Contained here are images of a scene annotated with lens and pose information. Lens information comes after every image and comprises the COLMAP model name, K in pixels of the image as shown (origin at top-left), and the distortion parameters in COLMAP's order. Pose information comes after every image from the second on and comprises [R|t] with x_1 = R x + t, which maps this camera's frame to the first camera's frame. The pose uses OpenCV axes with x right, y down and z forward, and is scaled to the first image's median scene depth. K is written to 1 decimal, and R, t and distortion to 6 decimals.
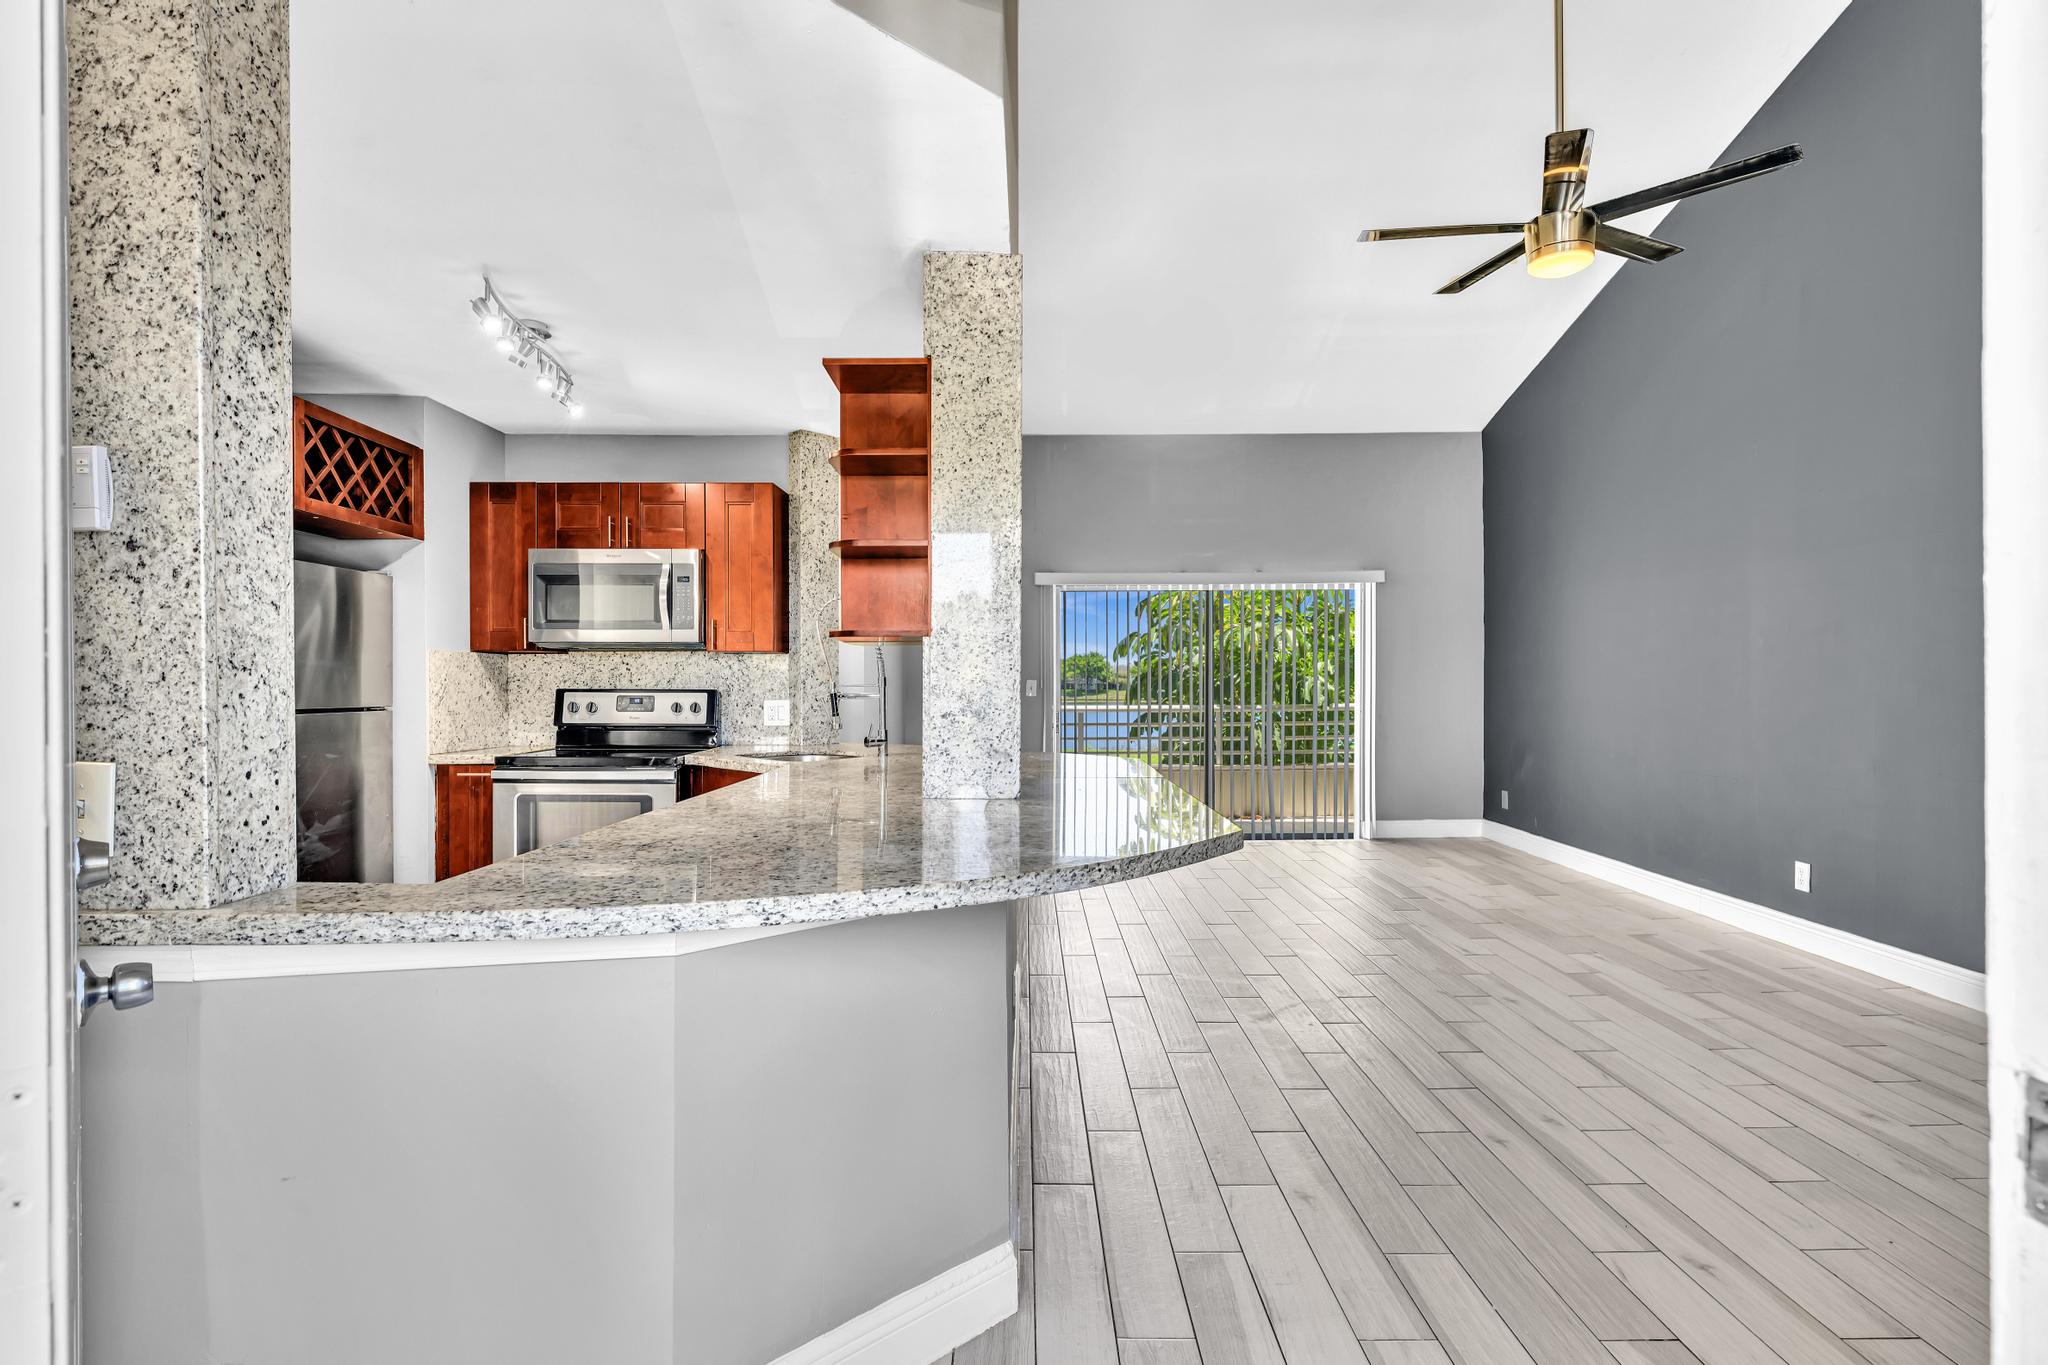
lens RADIAL K [[1030.8, 0, 1022.8], [0, 1030.8, 685.2], [0, 0, 1]] dist [-0.003532, -0.000429]
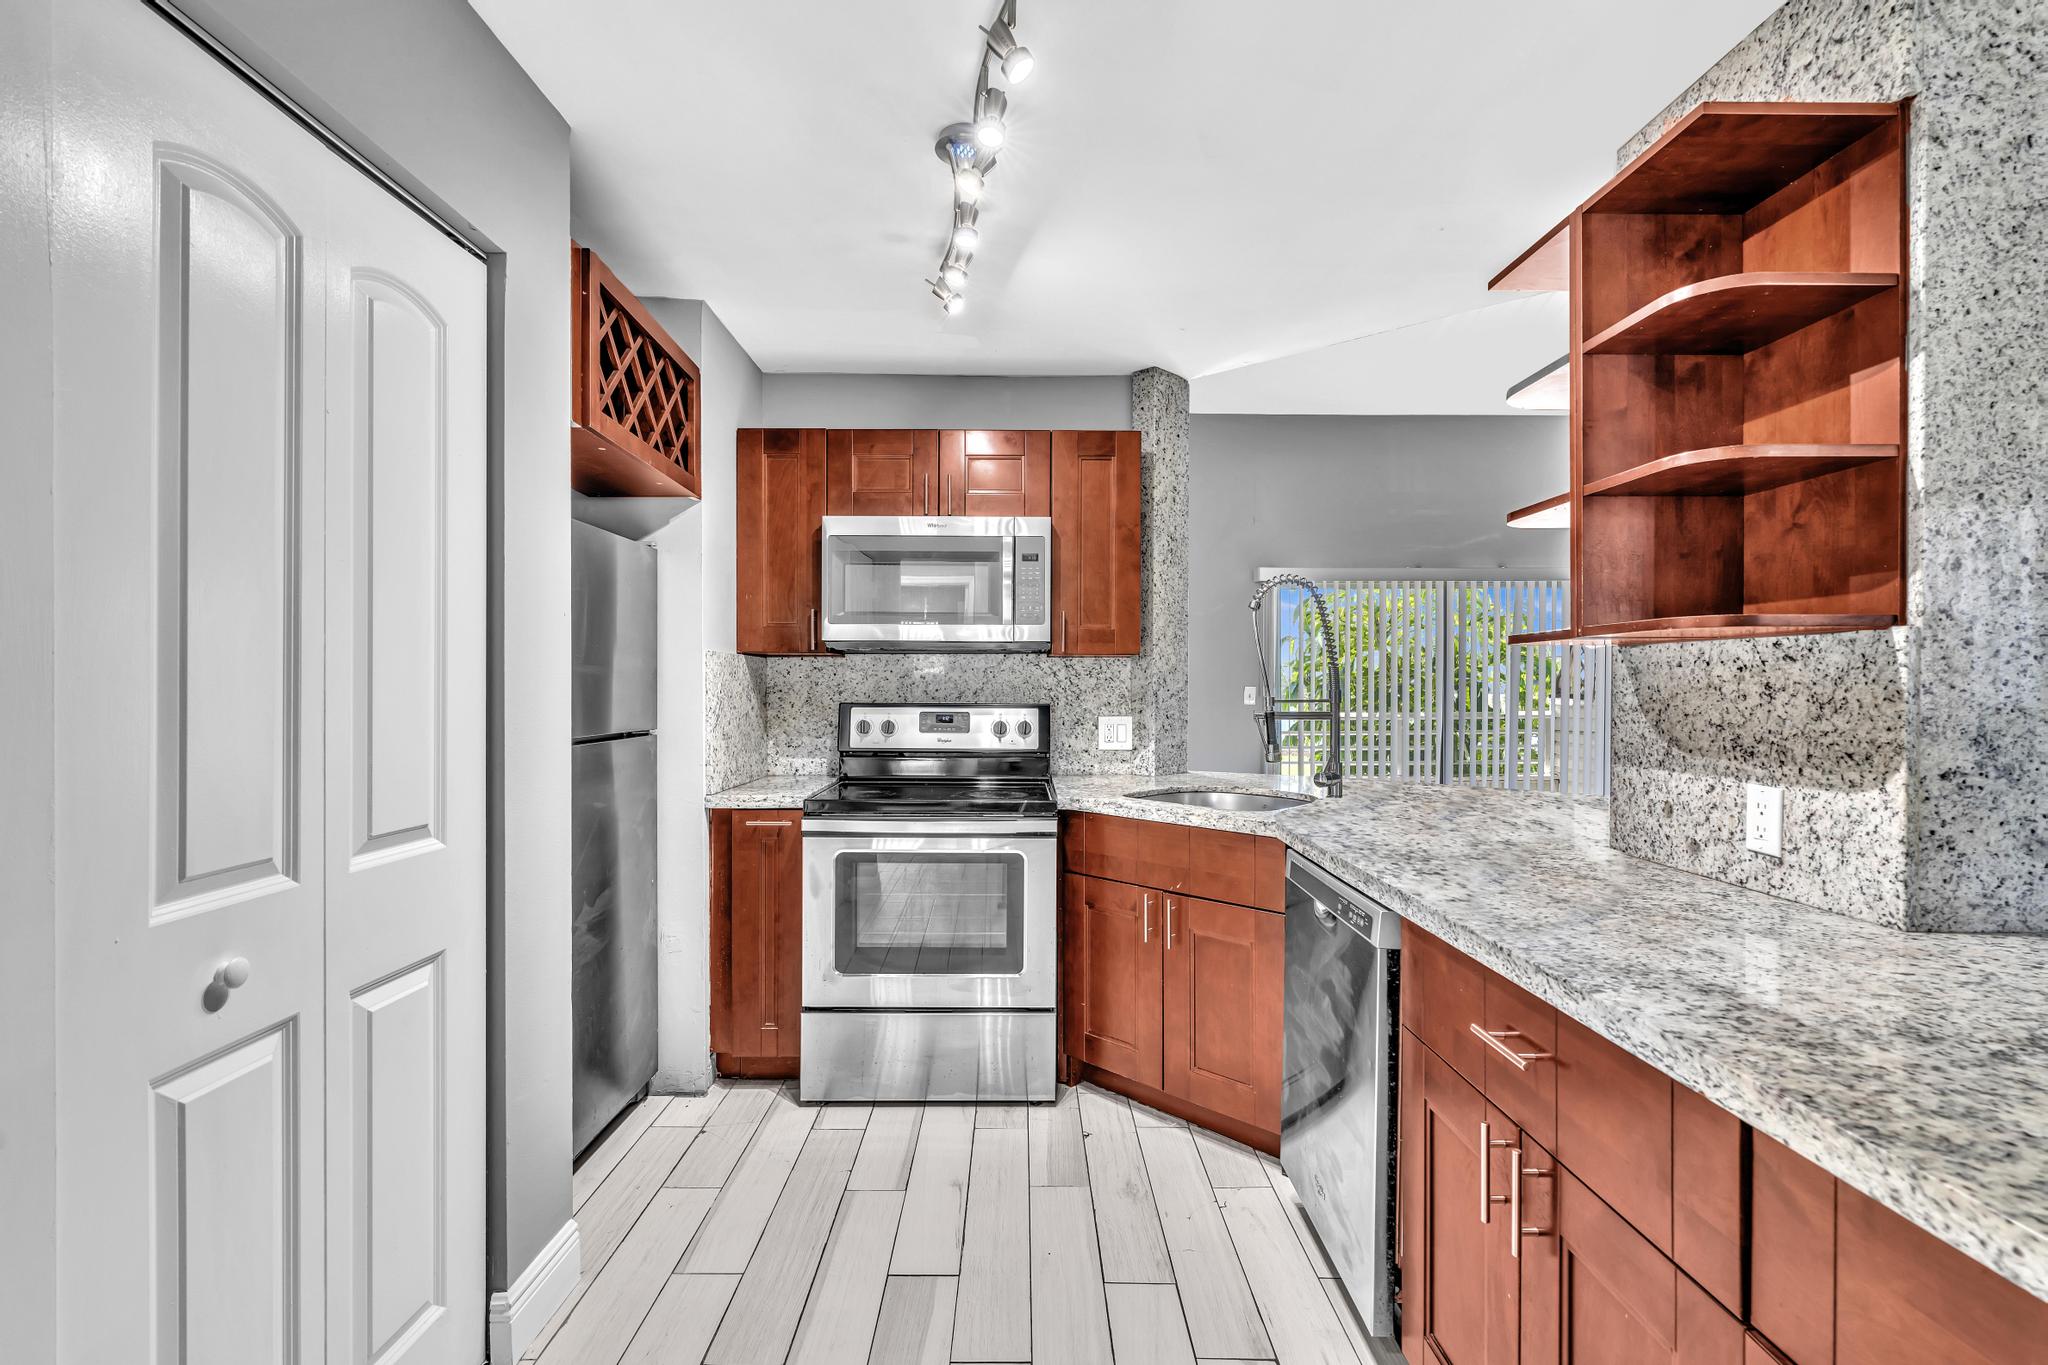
lens RADIAL K [[939.0, 0, 1023.3], [0, 939.0, 685.6], [0, 0, 1]] dist [0.001148, 0.000523]
pose [[0.999968, 0.002052, 0.007769, -0.348928], [-0.002045, 0.999997, -0.000915, -0.009532], [-0.007771, 0.000899, 0.999969, 0.328701]]
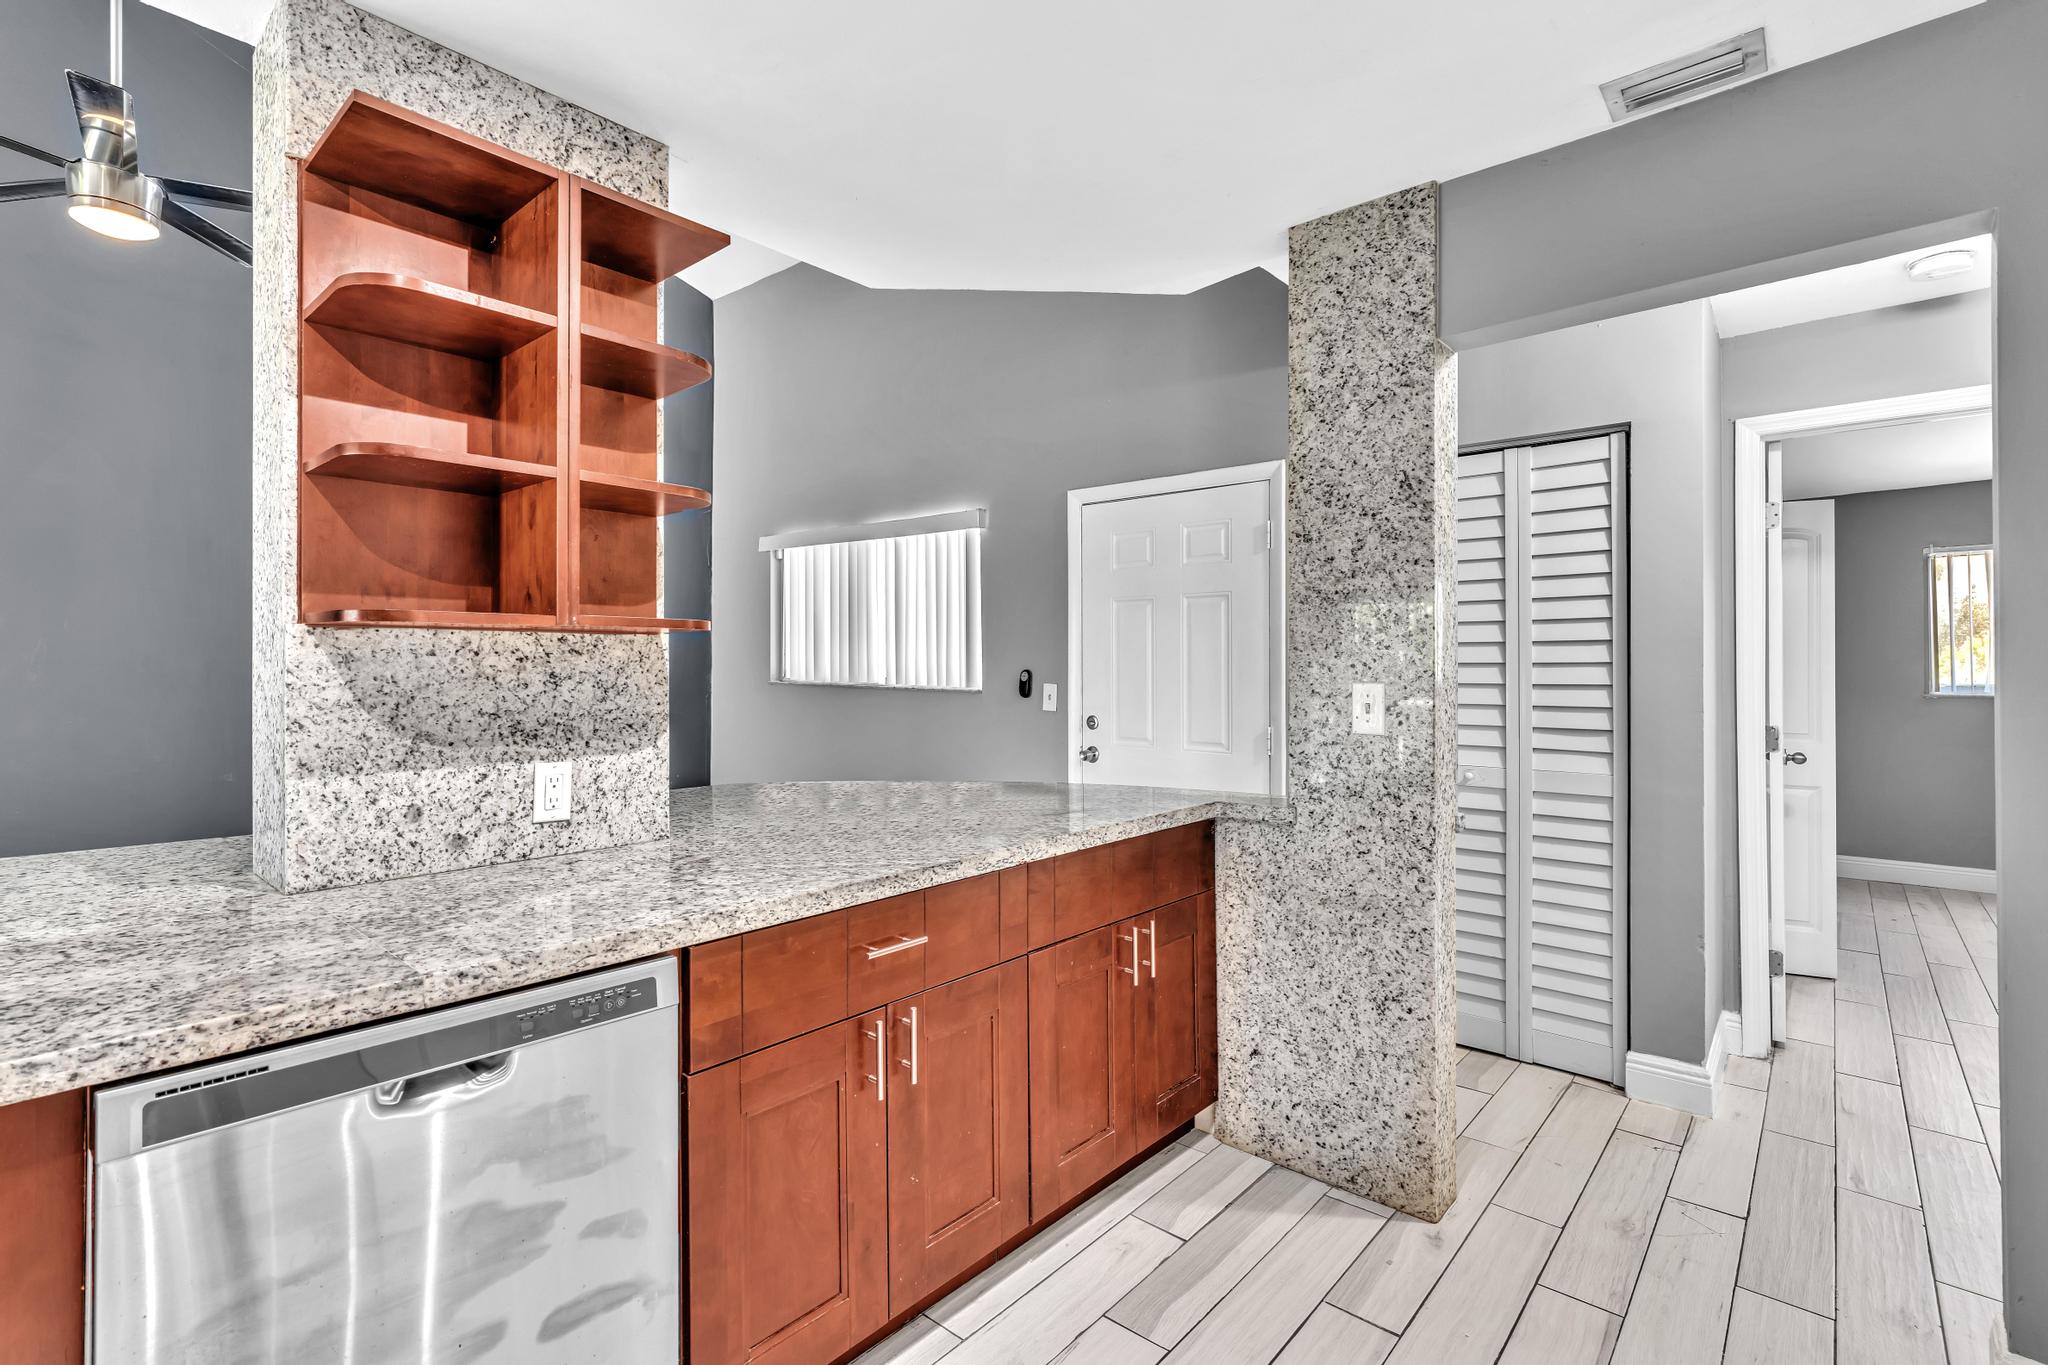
lens RADIAL K [[939.0, 0, 1019.4], [0, 939.0, 665.5], [0, 0, 1]] dist [0.001148, 0.000523]
pose [[-0.752620, -0.001287, 0.658454, -0.489466], [0.000243, 0.999997, 0.002233, -0.015445], [-0.658456, 0.001841, -0.752617, 0.867395]]
